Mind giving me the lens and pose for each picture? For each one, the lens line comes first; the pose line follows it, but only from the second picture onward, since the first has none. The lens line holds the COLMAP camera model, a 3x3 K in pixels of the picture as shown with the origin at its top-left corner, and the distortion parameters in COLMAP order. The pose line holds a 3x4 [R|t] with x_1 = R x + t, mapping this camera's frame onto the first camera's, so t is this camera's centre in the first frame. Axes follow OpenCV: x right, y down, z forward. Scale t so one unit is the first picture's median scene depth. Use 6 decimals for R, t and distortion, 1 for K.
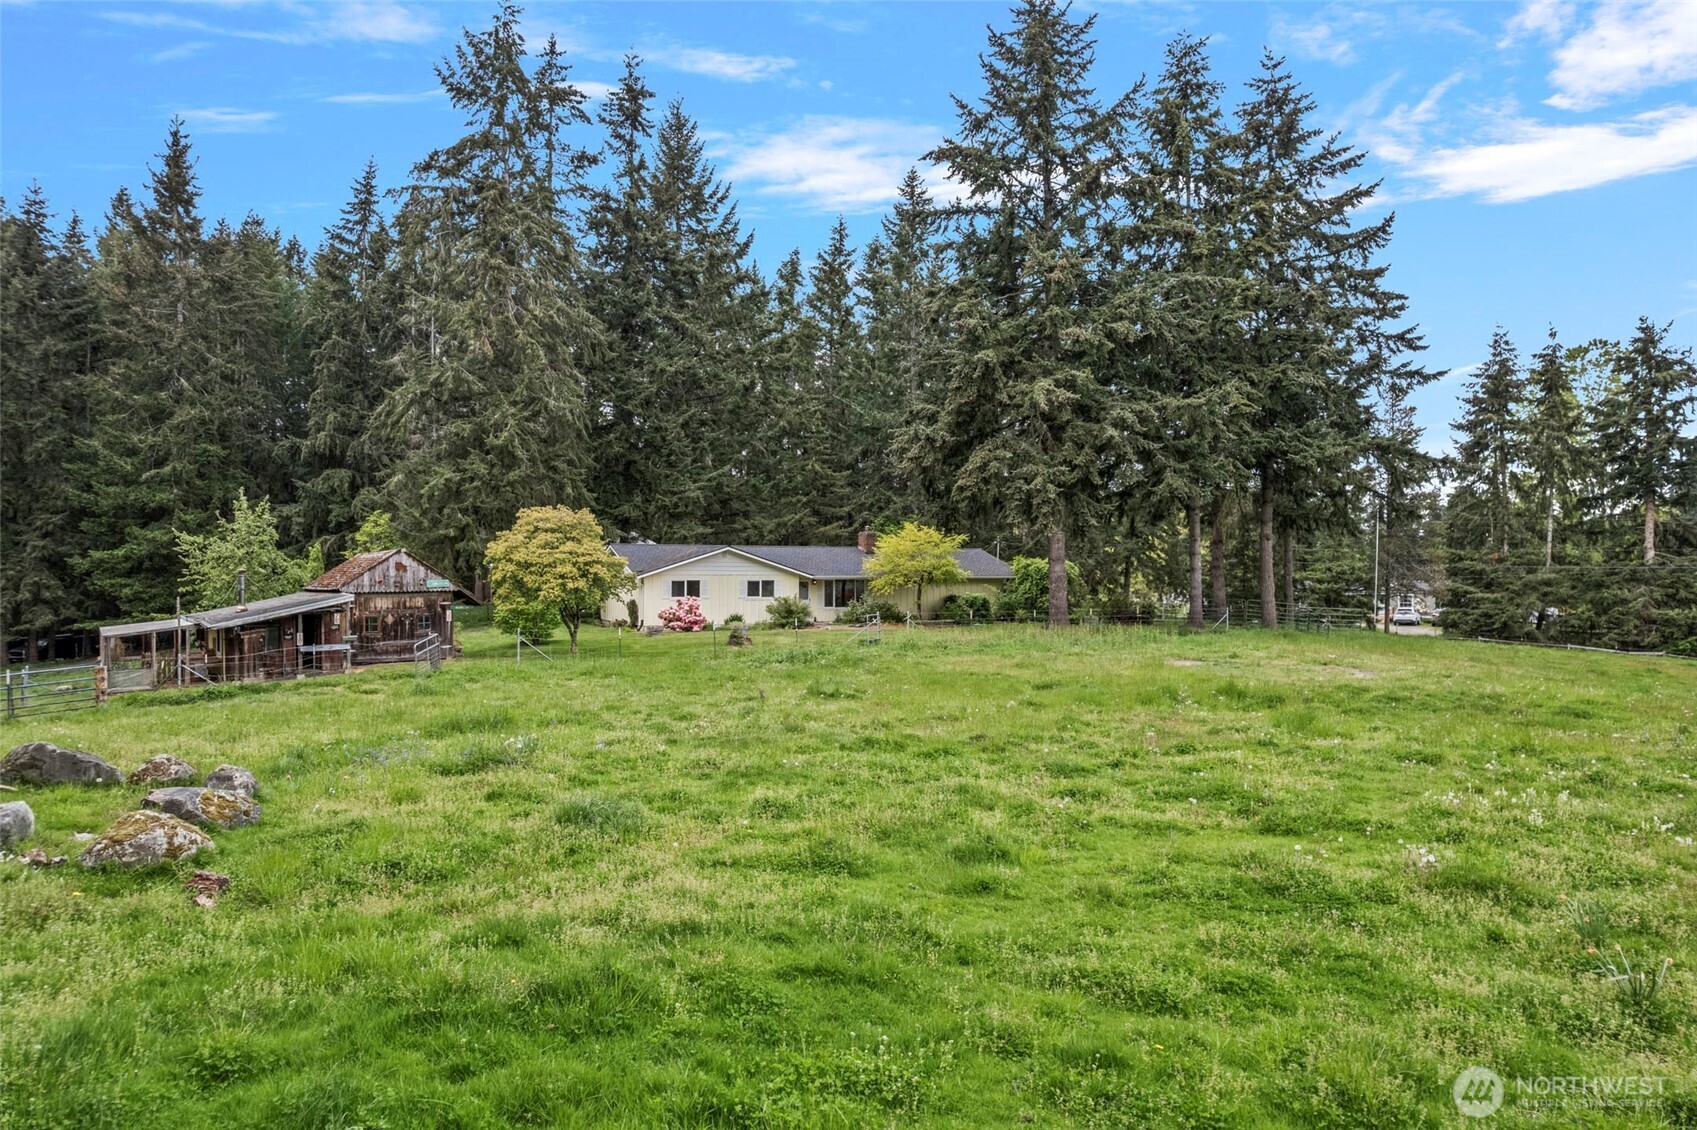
lens RADIAL K [[1110.2, 0, 849.4], [0, 1110.2, 564.4], [0, 0, 1]] dist [-0.048051, -0.000983]
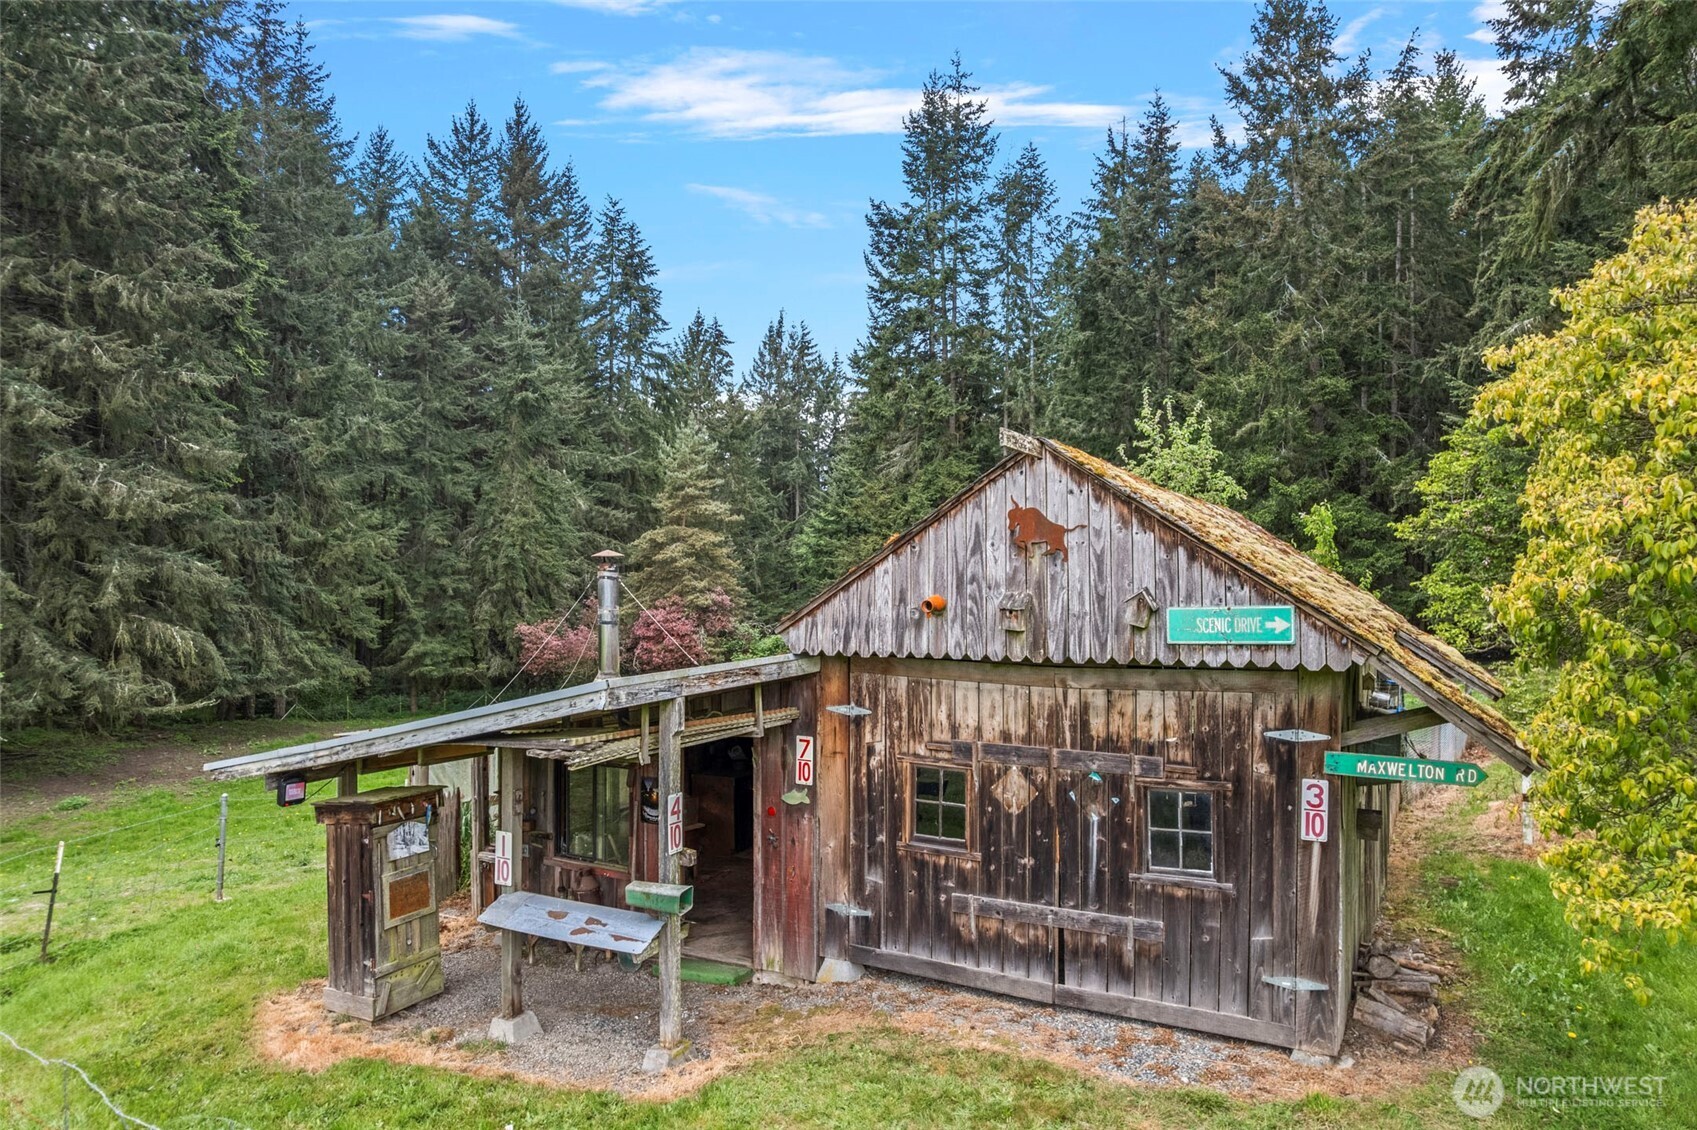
lens RADIAL K [[1110.2, 0, 850.7], [0, 1110.2, 564.7], [0, 0, 1]] dist [-0.048051, -0.000983]
pose [[0.442639, -0.001564, -0.896699, -0.246153], [-0.004744, 0.999980, -0.004086, 0.008700], [0.896687, 0.006062, 0.442623, 0.881101]]
